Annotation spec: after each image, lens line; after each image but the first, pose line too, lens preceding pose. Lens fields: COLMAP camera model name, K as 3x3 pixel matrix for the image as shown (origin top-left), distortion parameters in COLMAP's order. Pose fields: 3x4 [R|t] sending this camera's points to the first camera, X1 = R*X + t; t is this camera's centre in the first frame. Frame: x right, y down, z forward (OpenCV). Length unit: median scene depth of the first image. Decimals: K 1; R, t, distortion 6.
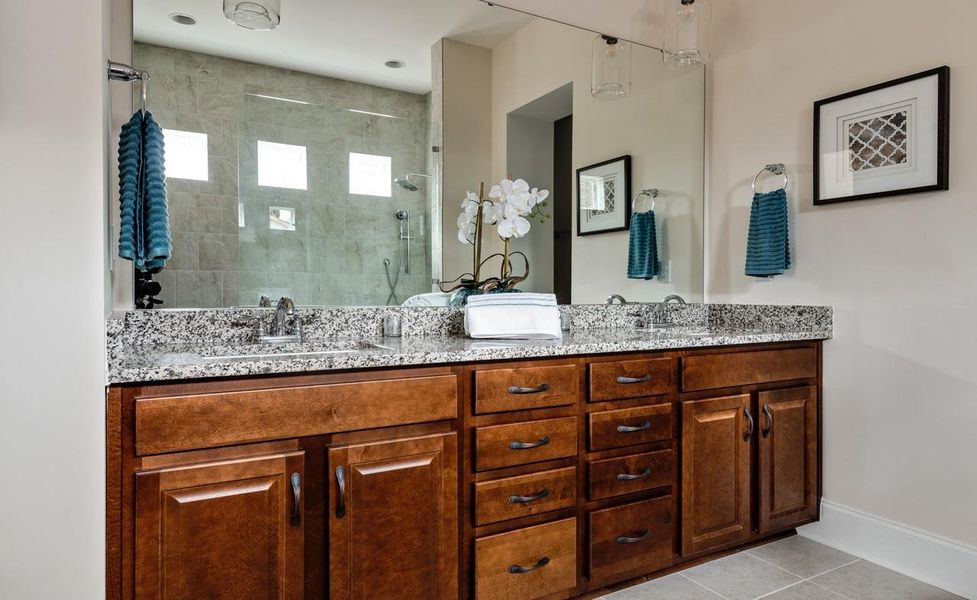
lens RADIAL K [[609.3, 0, 473.7], [0, 609.3, 294.7], [0, 0, 1]] dist [0.000268, -0.001383]
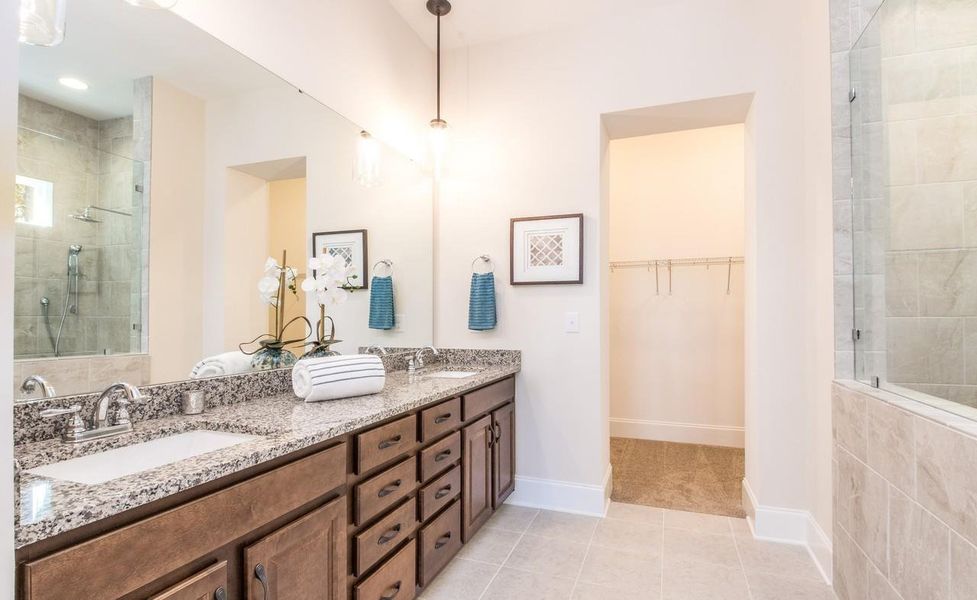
lens RADIAL K [[490.6, 0, 488.5], [0, 490.6, 300.0], [0, 0, 1]] dist [0.037163, -0.036575]
pose [[0.741705, 0.016084, 0.670533, -0.335654], [0.003822, 0.999595, -0.028205, -0.077268], [-0.670715, 0.023482, 0.741343, 0.118855]]
